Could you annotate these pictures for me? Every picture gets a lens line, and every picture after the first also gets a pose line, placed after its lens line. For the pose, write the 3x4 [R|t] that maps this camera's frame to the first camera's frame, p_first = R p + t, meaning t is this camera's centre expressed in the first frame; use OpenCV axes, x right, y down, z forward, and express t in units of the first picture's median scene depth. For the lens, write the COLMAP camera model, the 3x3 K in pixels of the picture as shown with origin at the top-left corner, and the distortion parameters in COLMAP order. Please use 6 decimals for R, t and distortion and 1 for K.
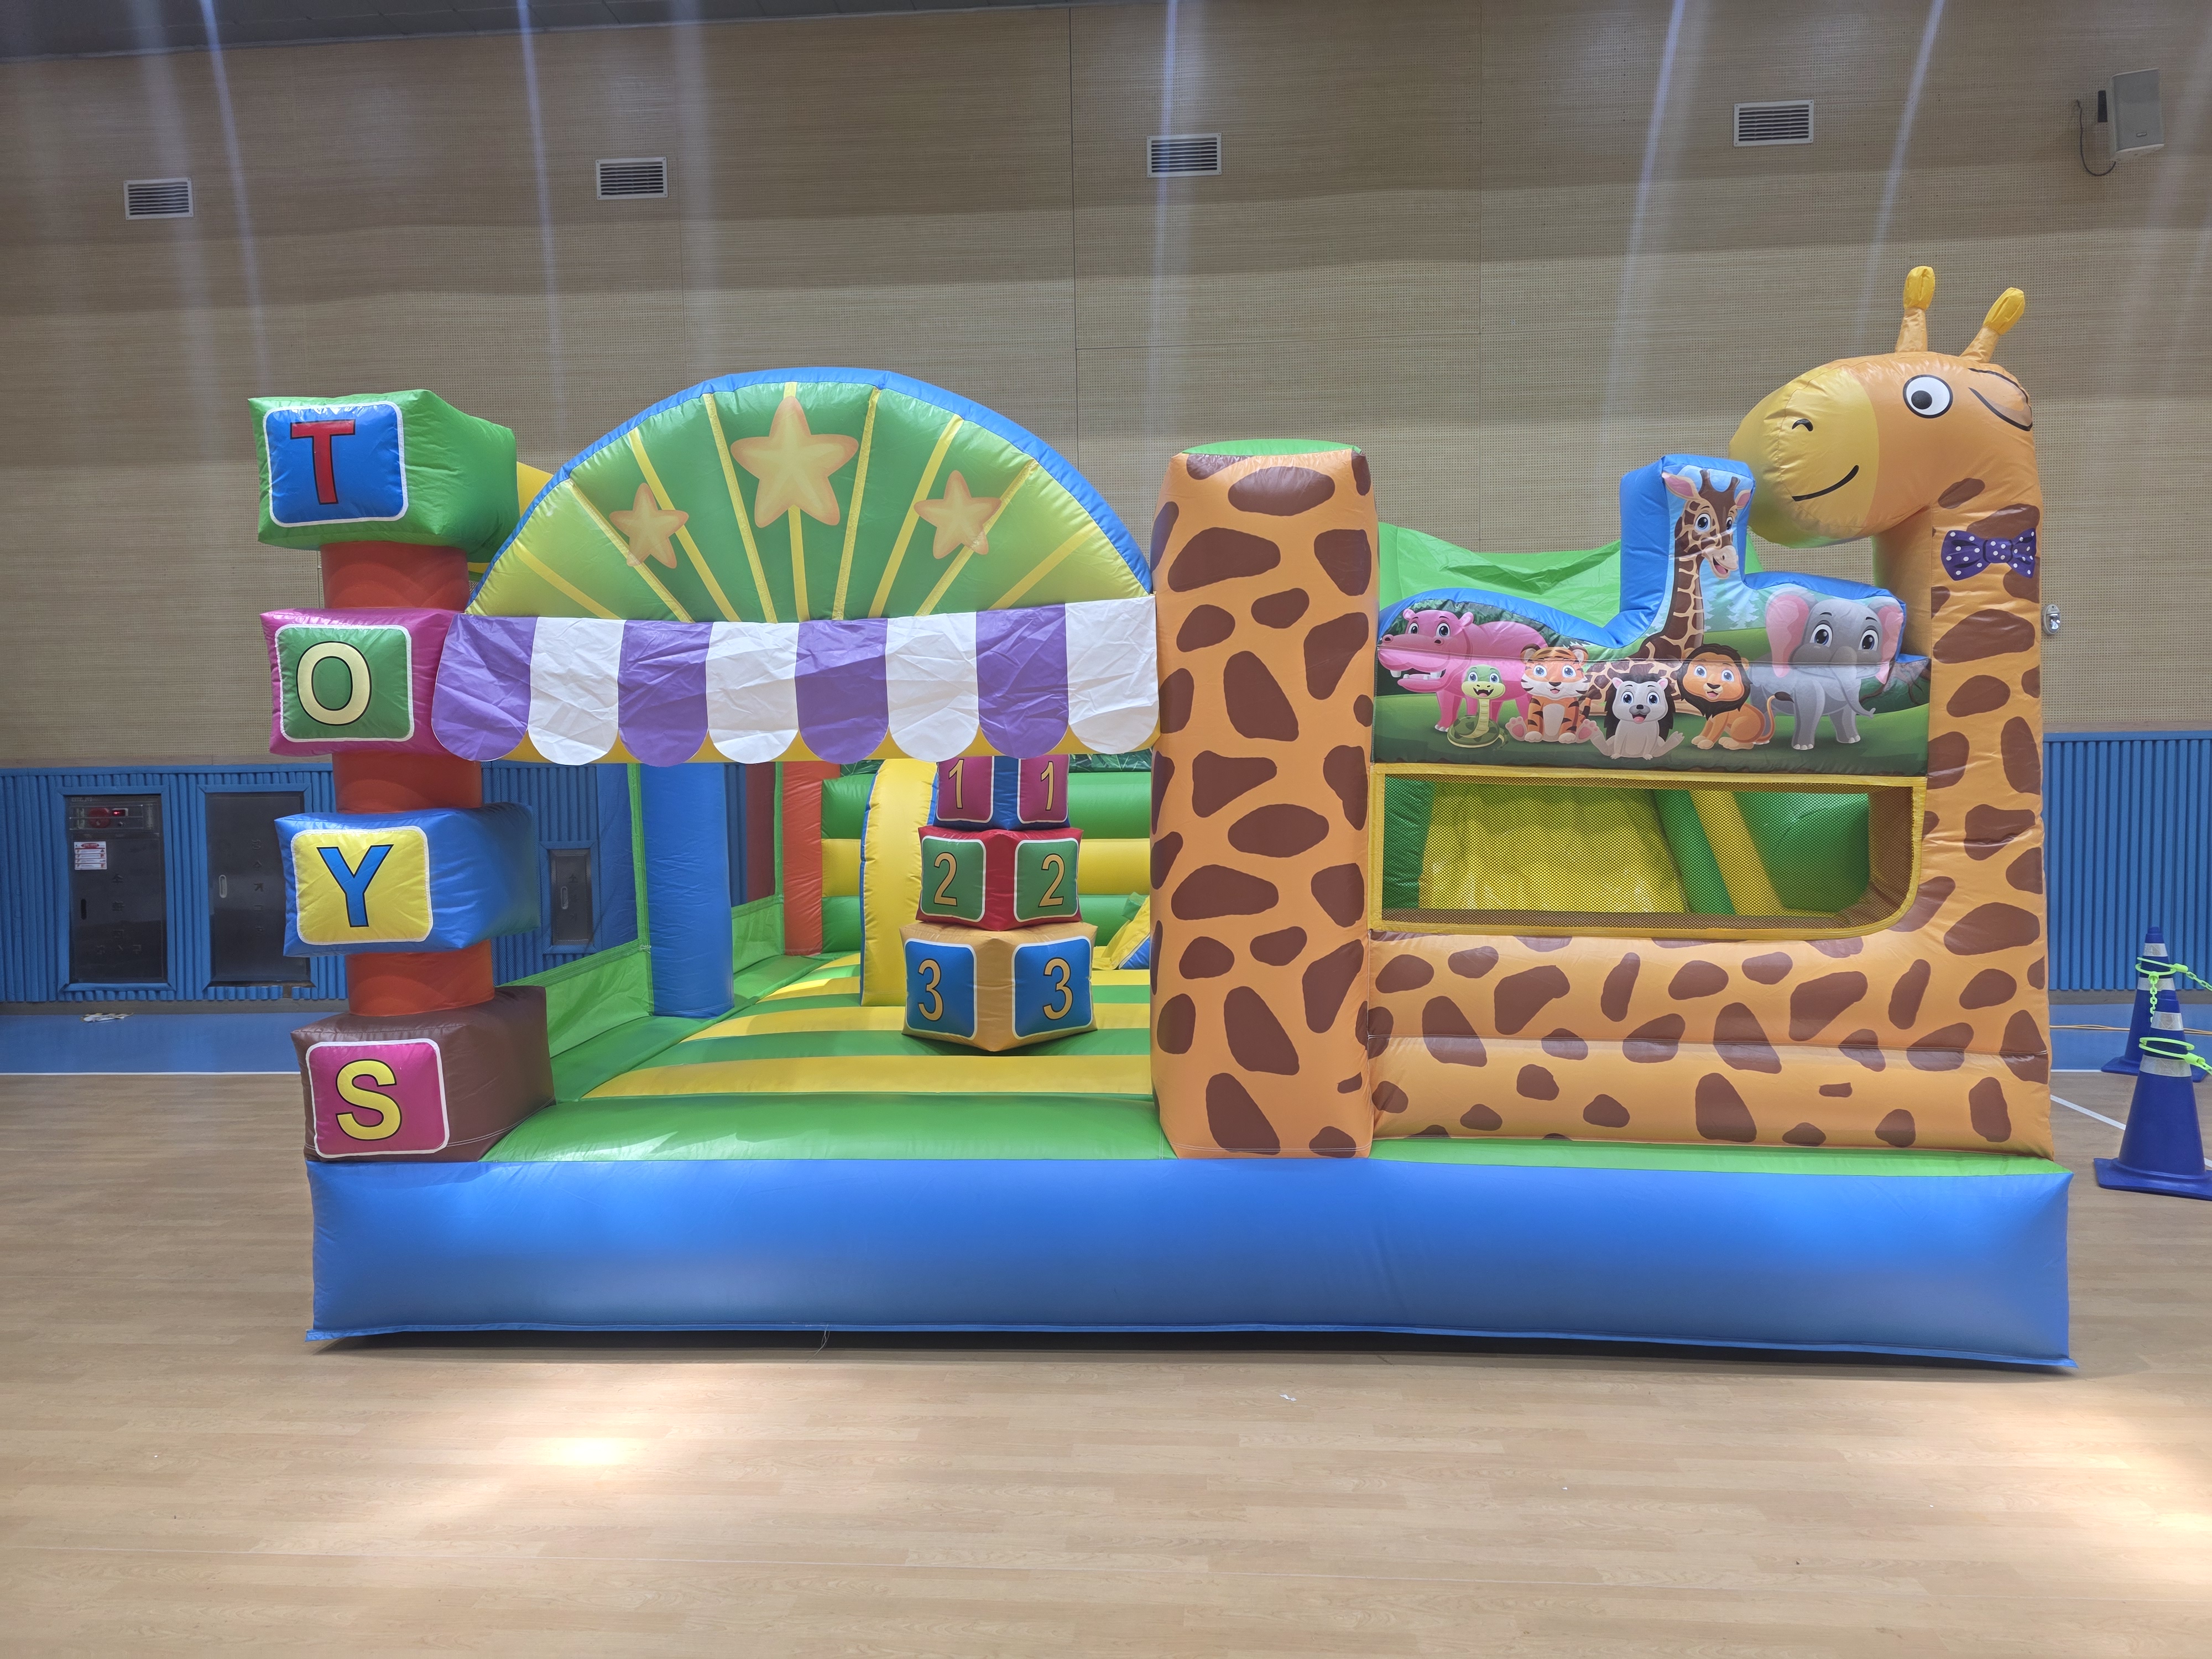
lens RADIAL K [[1433.7, 0, 1110.5], [0, 1433.7, 794.8], [0, 0, 1]] dist [0.064775, -0.053246]
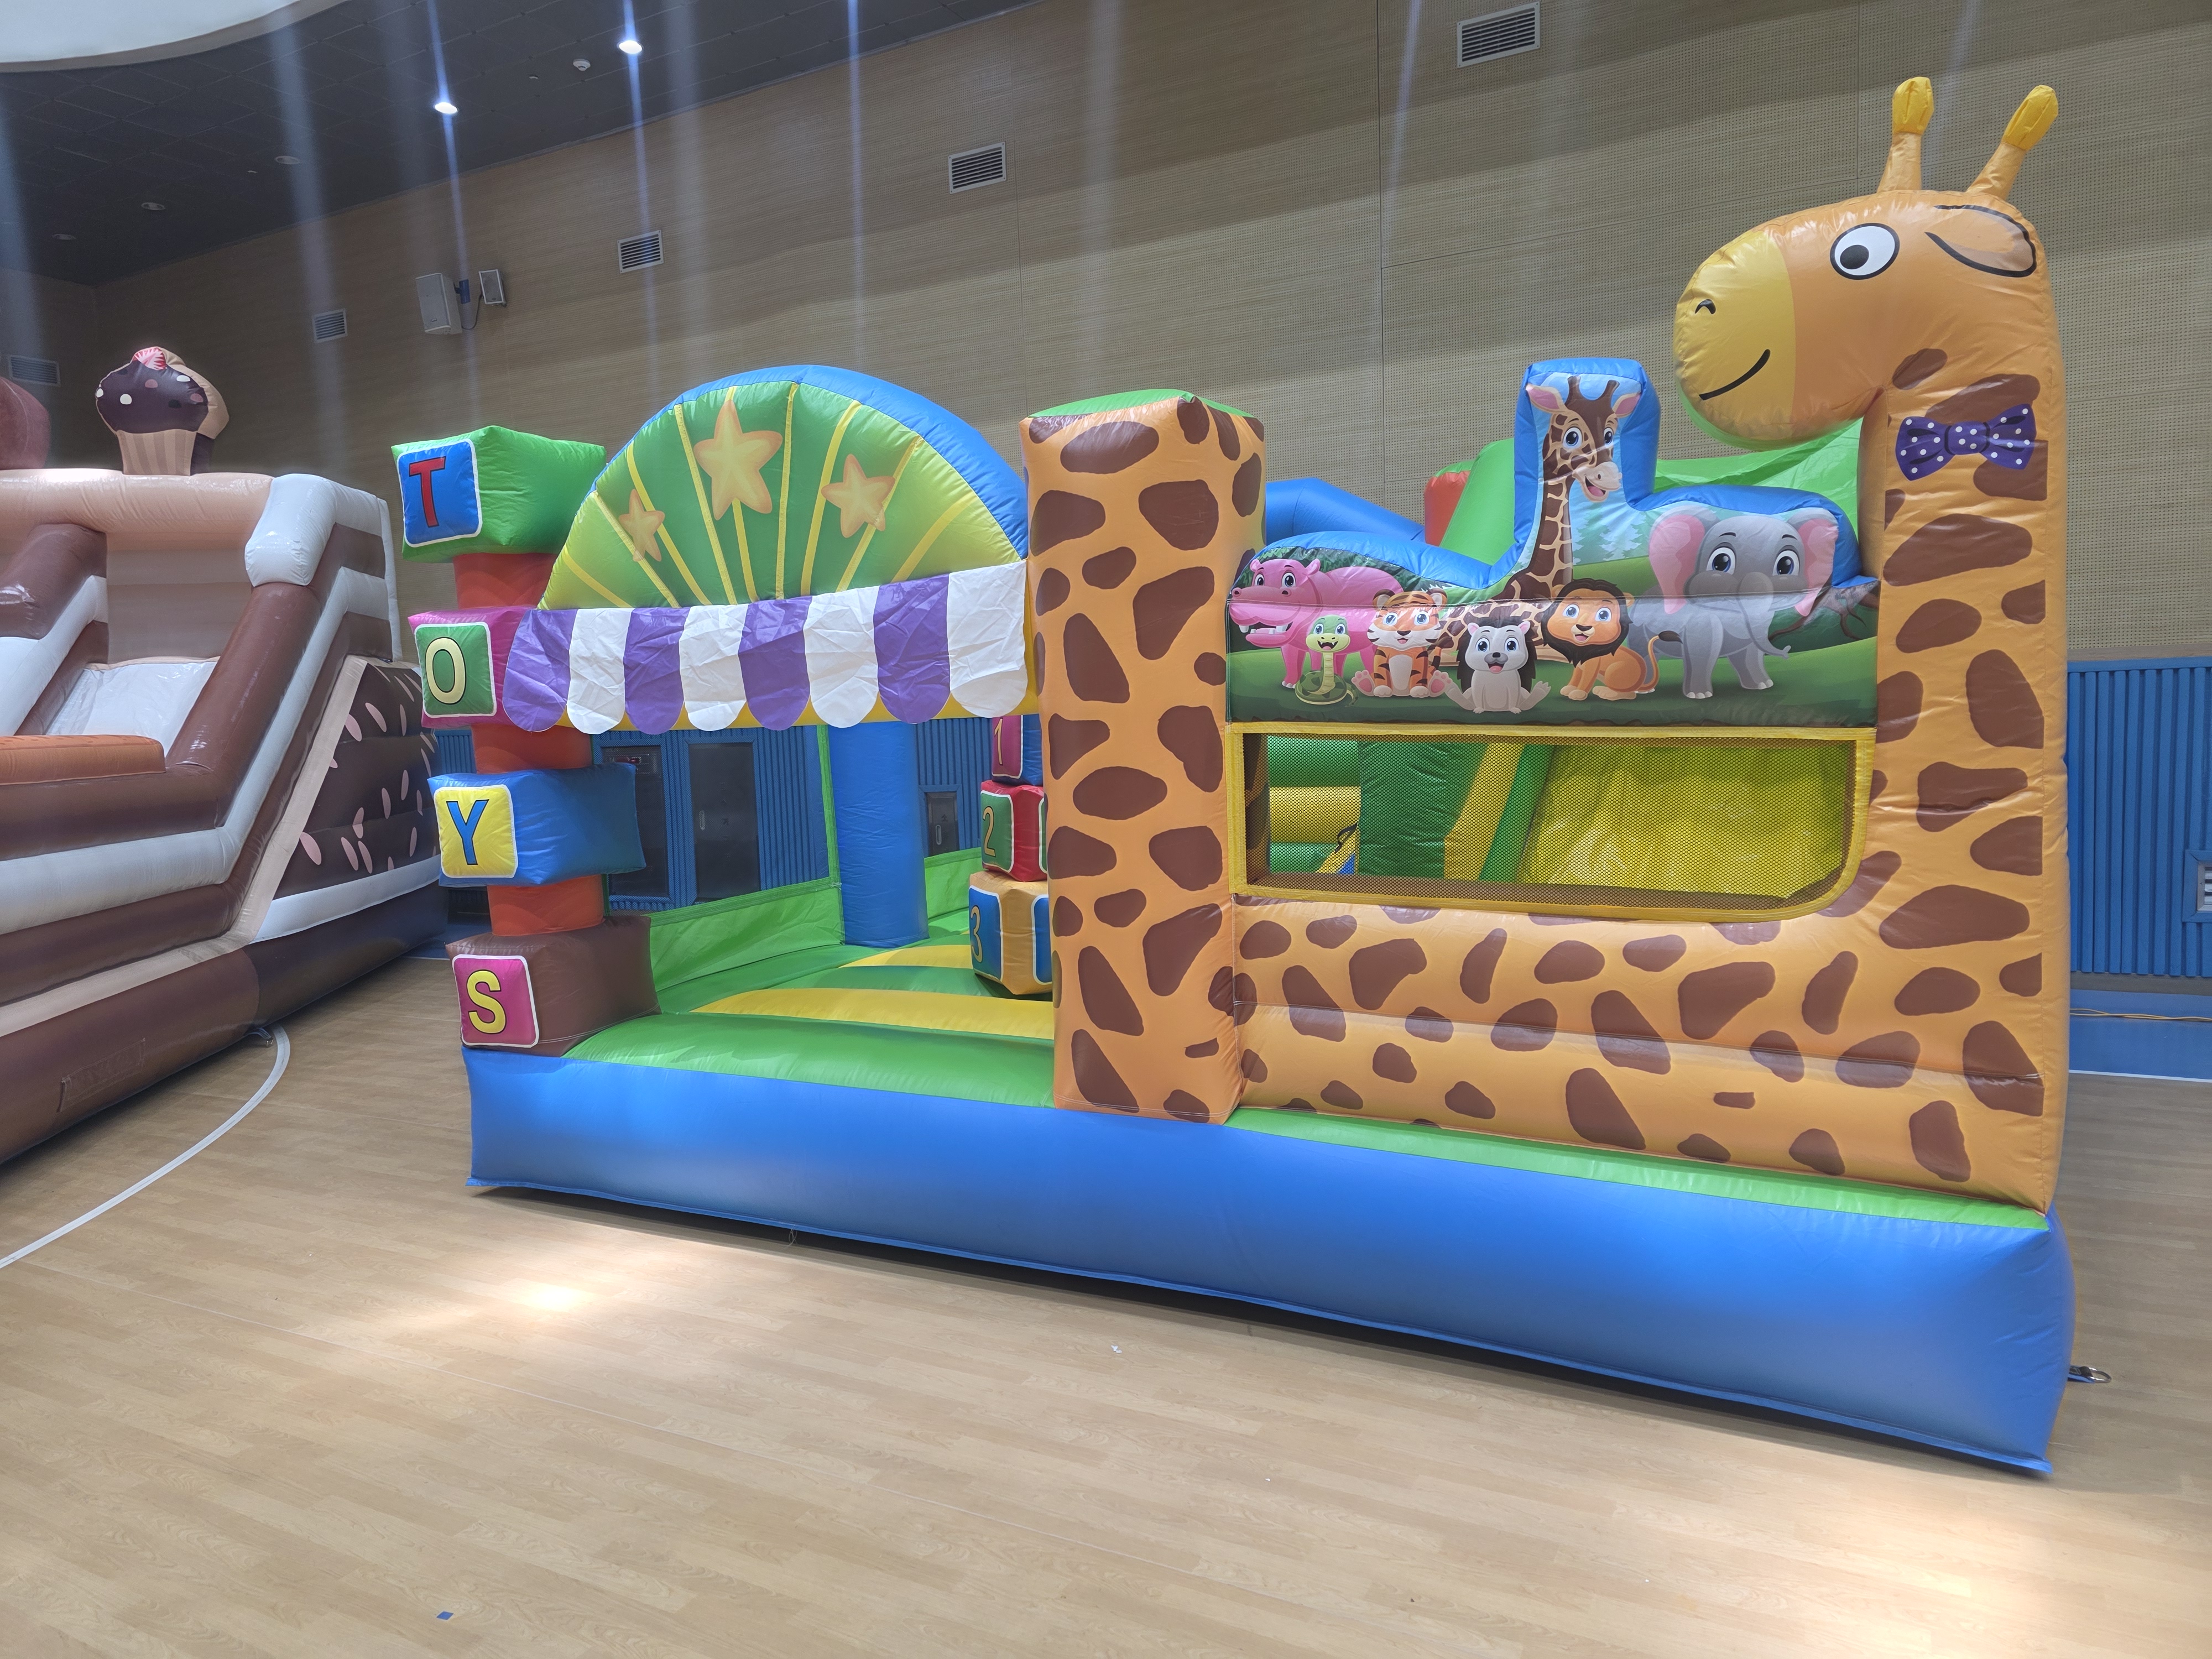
lens RADIAL K [[1441.0, 0, 1099.7], [0, 1441.0, 802.8], [0, 0, 1]] dist [0.065739, -0.053766]
pose [[0.912861, 0.007245, -0.408207, 0.502717], [0.014049, 0.998693, 0.049141, -0.016738], [0.408030, -0.050594, 0.911566, 0.080332]]
